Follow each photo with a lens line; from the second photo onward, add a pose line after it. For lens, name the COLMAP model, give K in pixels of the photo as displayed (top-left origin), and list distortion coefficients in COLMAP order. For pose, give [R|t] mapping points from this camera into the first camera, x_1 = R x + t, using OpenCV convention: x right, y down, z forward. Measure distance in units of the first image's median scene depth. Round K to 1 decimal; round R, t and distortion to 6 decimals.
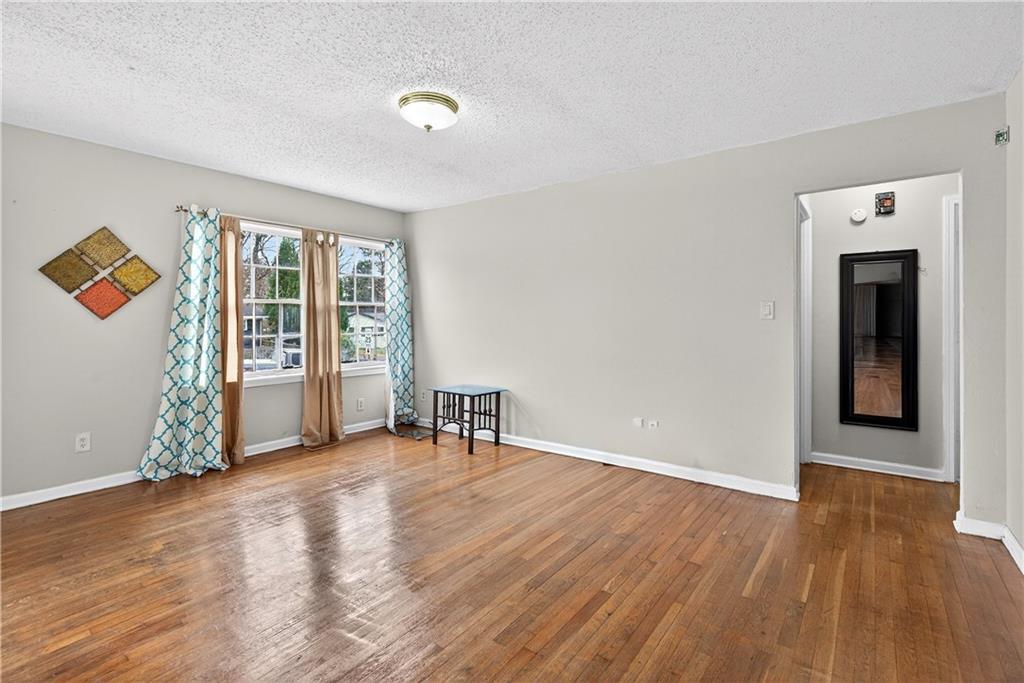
lens RADIAL K [[479.3, 0, 515.3], [0, 479.3, 305.4], [0, 0, 1]] dist [-0.003630, -0.000547]
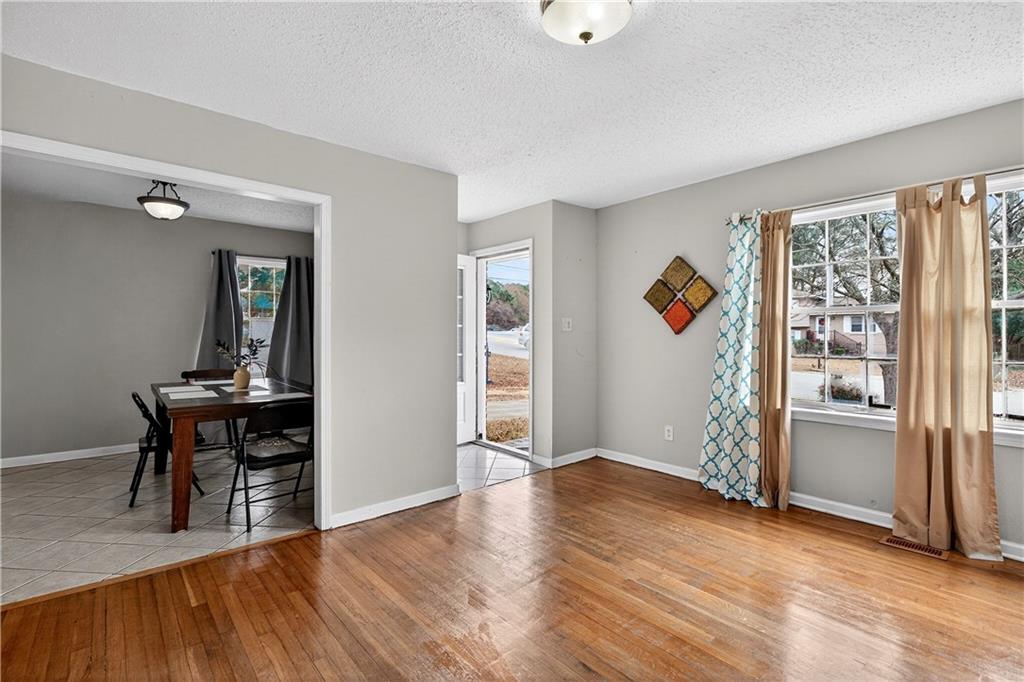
lens RADIAL K [[472.2, 0, 510.3], [0, 472.2, 329.6], [0, 0, 1]] dist [-0.000784, 0.001049]
pose [[-0.221356, -0.011024, -0.975131, 0.336513], [0.023589, 0.999583, -0.016655, 0.025108], [0.974908, -0.026689, -0.221004, 0.765968]]
